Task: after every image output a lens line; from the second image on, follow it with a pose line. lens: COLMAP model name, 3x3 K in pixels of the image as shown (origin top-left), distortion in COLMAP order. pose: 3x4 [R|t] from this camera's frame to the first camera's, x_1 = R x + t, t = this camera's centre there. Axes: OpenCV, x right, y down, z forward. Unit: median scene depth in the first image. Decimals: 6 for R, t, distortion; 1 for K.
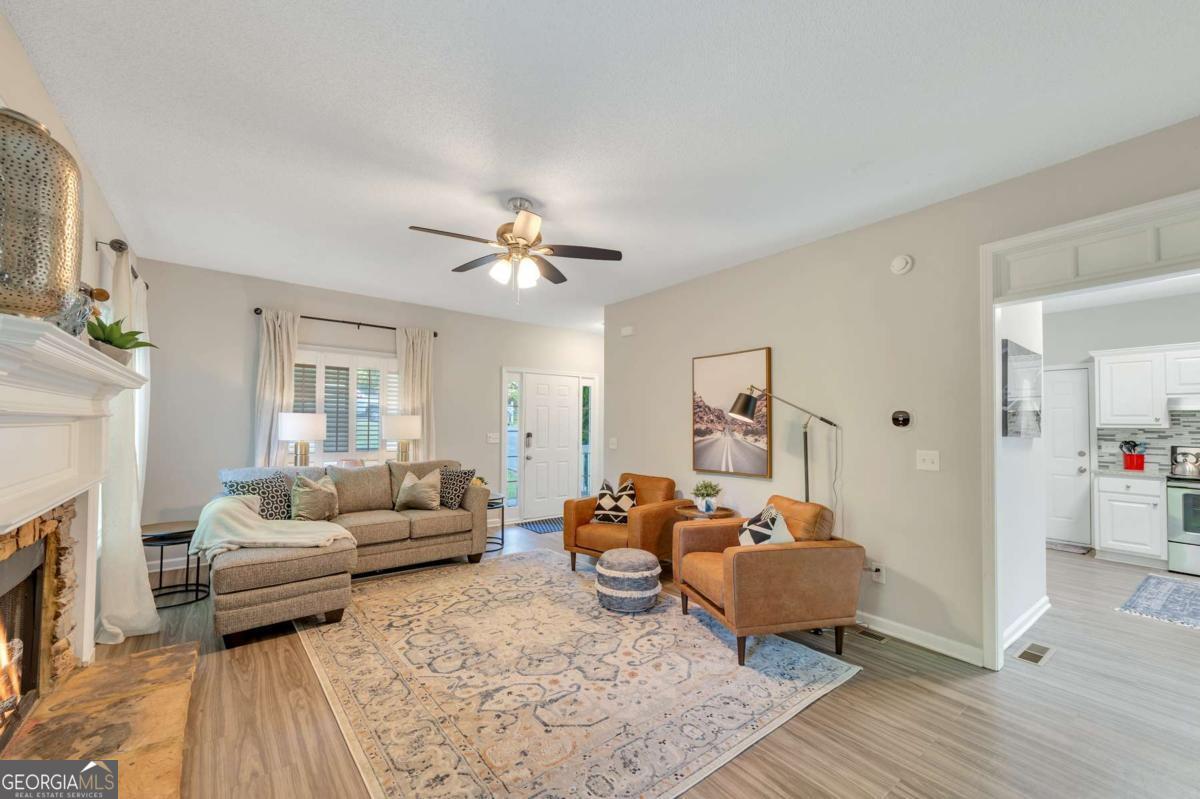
lens RADIAL K [[480.0, 0, 600.8], [0, 480.0, 408.5], [0, 0, 1]] dist [0.000904, -0.000171]
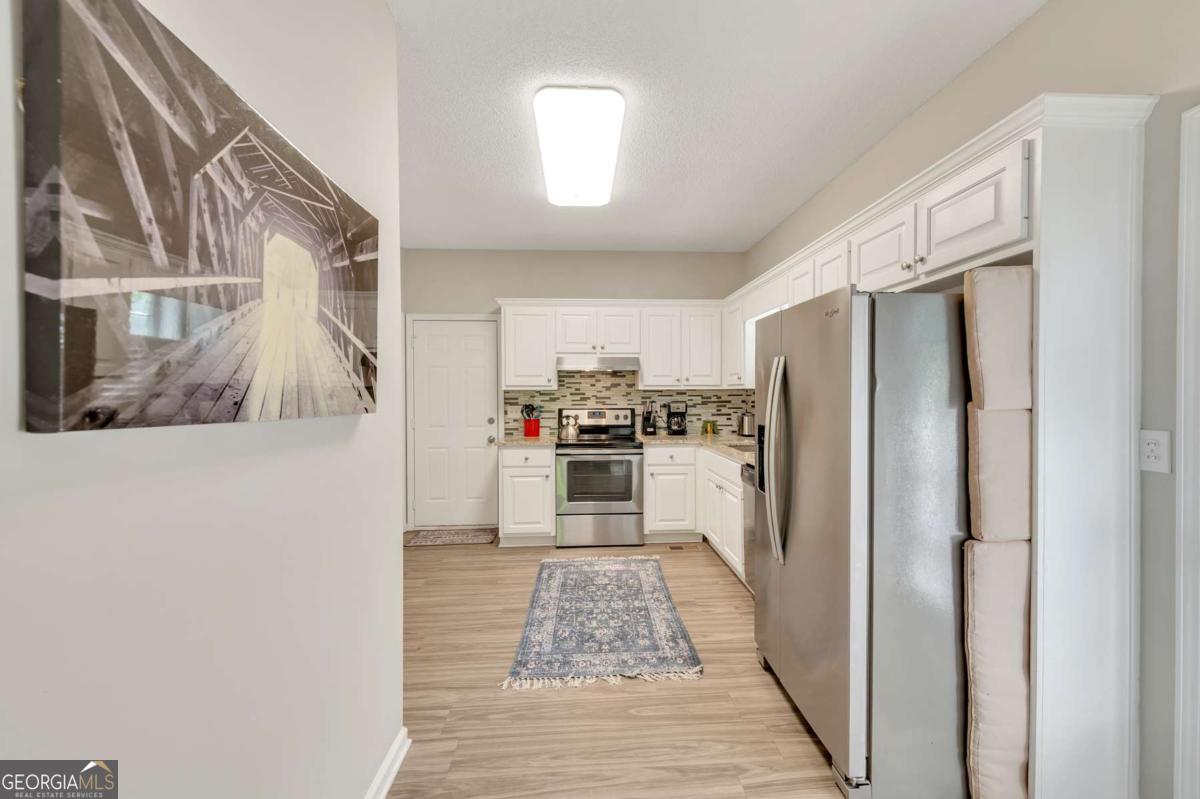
lens RADIAL K [[467.0, 0, 601.7], [0, 467.0, 391.3], [0, 0, 1]] dist [0.000274, 0.000007]
pose [[0.560484, -0.013286, 0.828058, 0.455478], [-0.012930, 0.999609, 0.024790, 0.019268], [-0.828064, -0.024601, 0.560093, 0.399588]]
